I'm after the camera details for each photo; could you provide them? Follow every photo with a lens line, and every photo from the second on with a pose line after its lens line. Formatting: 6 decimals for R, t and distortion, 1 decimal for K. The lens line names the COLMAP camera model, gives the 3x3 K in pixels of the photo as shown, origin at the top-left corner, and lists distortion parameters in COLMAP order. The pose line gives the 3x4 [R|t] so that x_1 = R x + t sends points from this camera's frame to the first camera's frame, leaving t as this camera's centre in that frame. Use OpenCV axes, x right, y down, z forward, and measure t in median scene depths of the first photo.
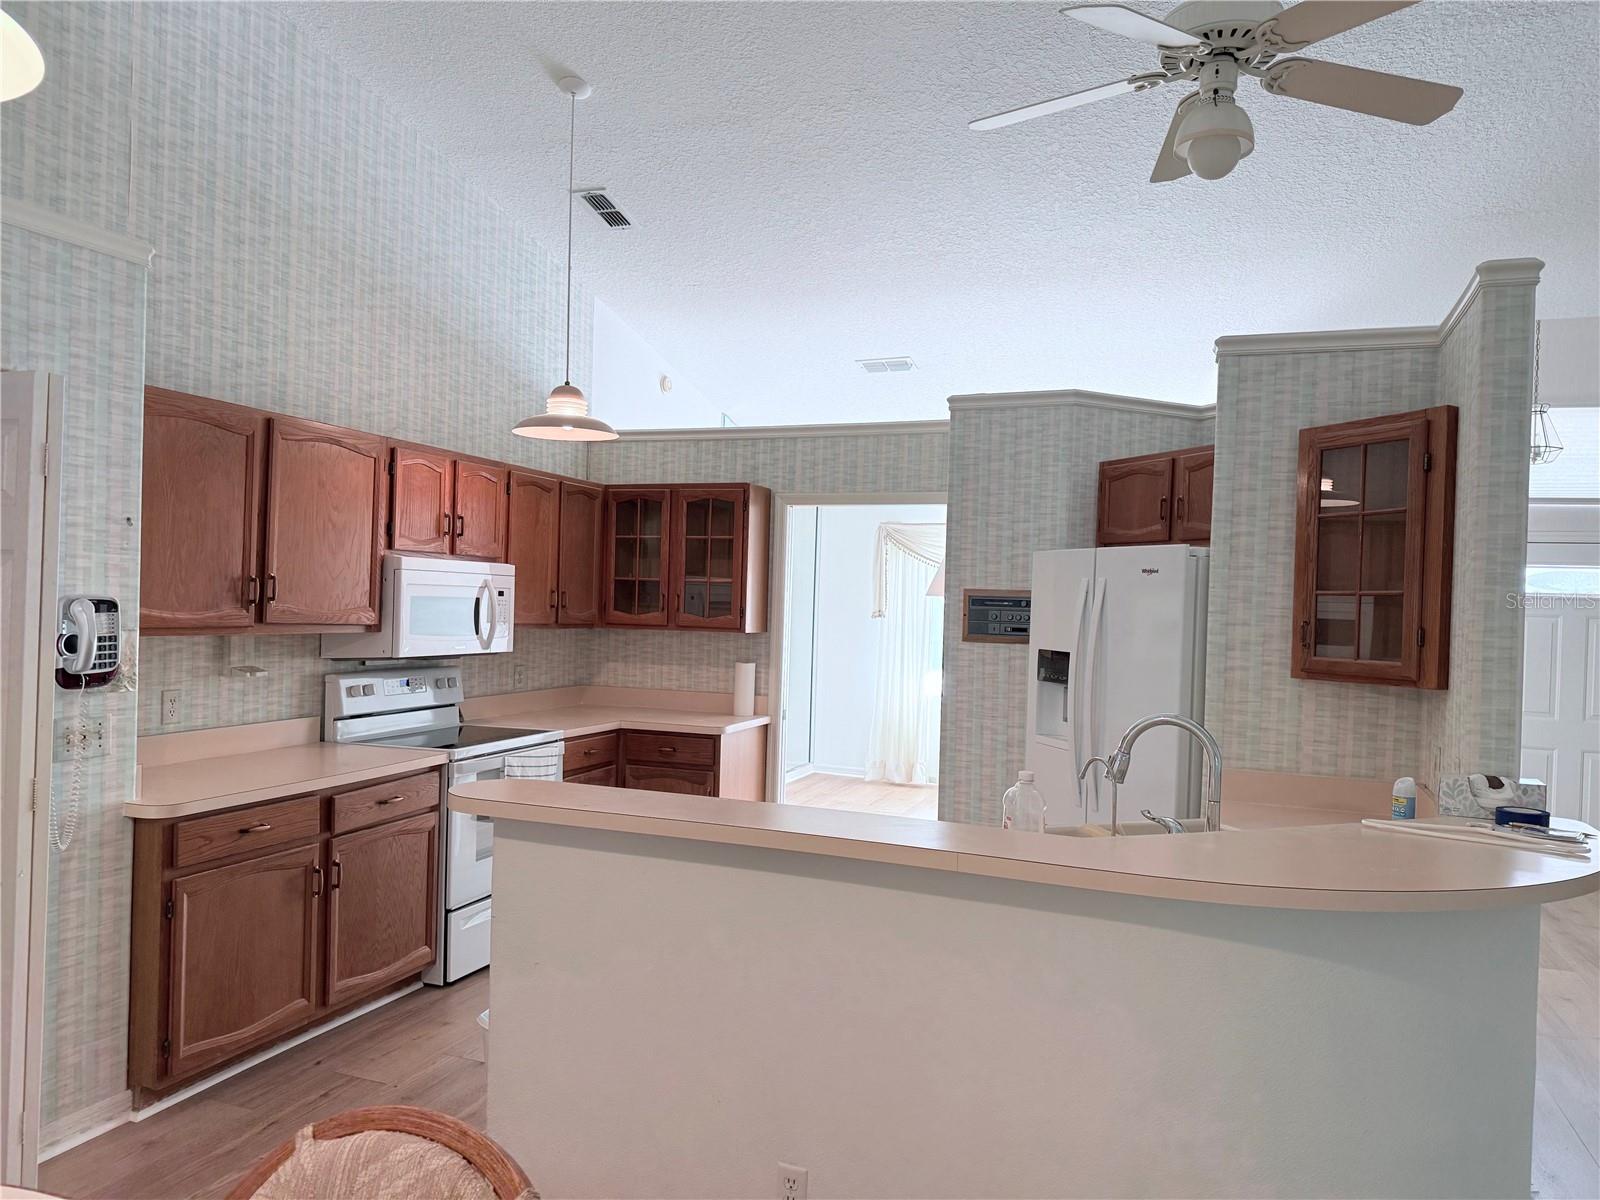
lens RADIAL K [[1127.8, 0, 797.8], [0, 1127.8, 601.8], [0, 0, 1]] dist [0.067680, -0.083735]
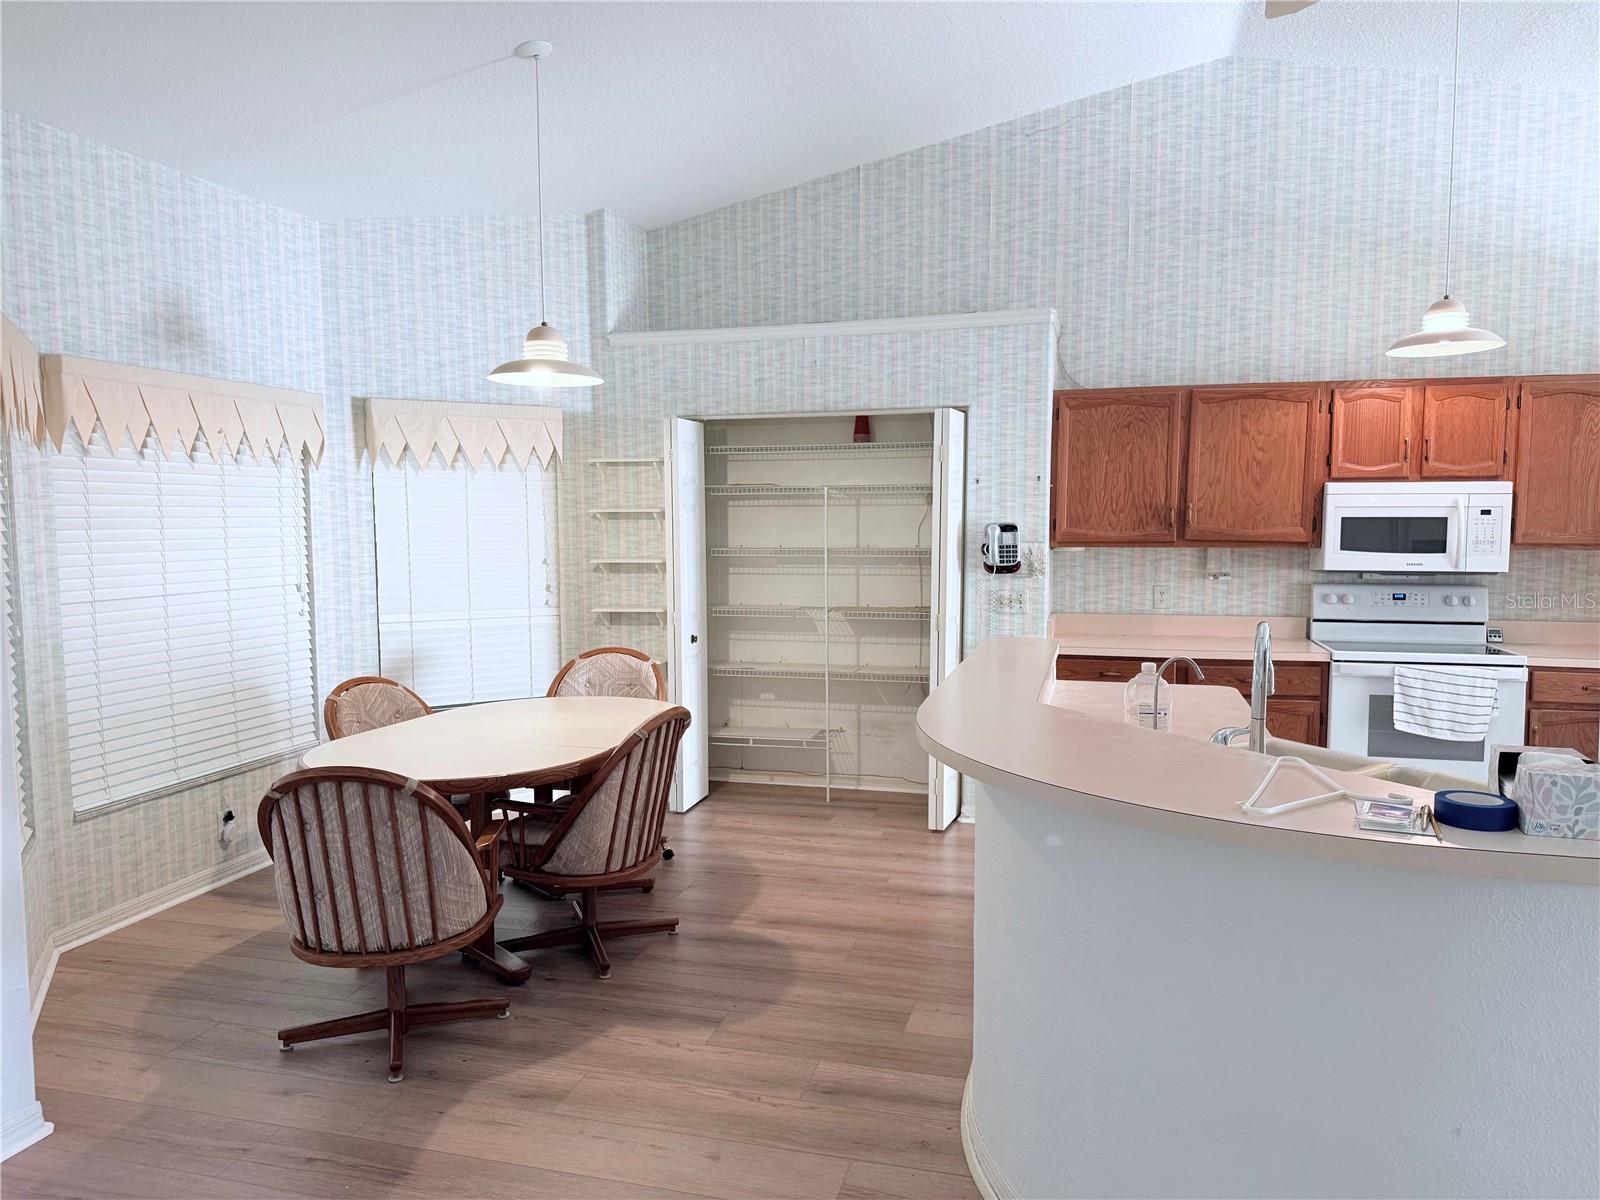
lens RADIAL K [[1127.8, 0, 794.2], [0, 1127.8, 612.2], [0, 0, 1]] dist [0.067680, -0.083735]
pose [[0.108872, 0.058146, -0.992354, 0.807231], [0.005965, 0.998232, 0.059145, 0.020555], [0.994038, -0.012359, 0.108333, 0.344565]]
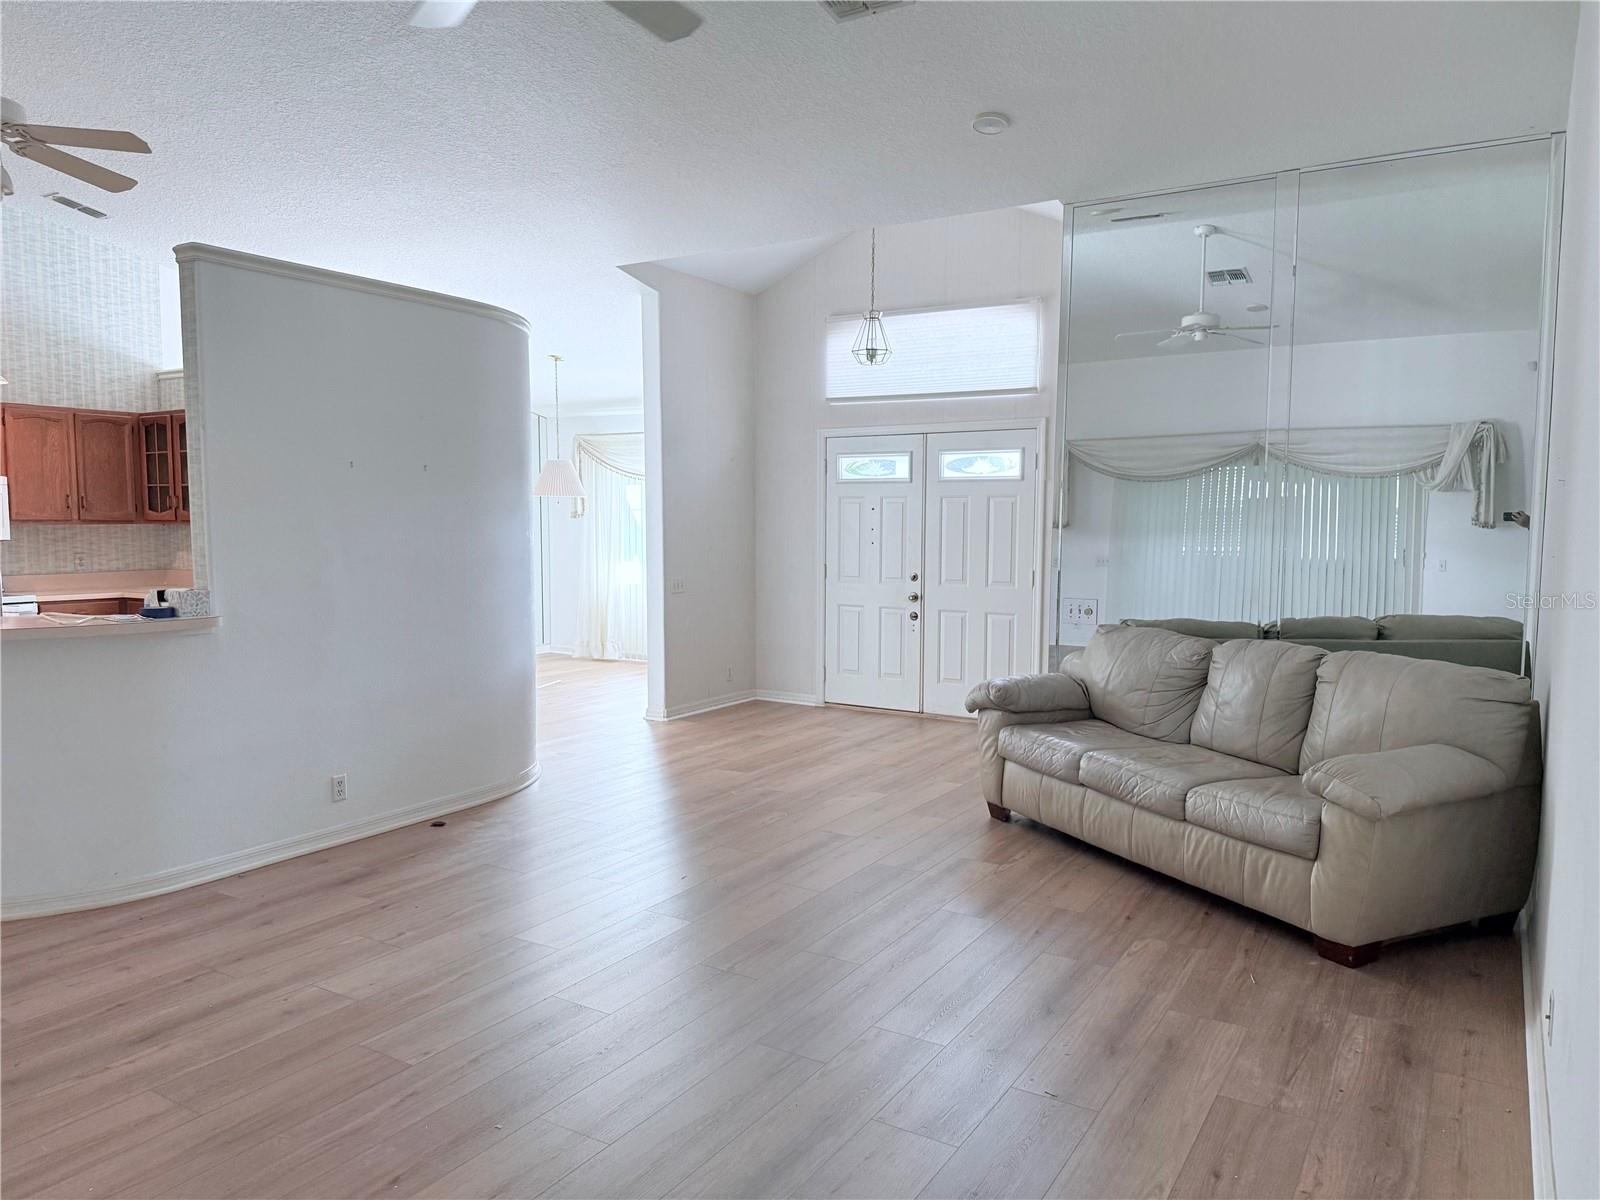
lens RADIAL K [[1127.8, 0, 796.1], [0, 1127.8, 591.3], [0, 0, 1]] dist [0.067680, -0.083735]
pose [[0.983348, -0.013288, -0.181247, 1.156279], [0.024863, 0.997782, 0.061741, 0.054372], [0.180024, -0.065219, 0.981498, -0.248940]]
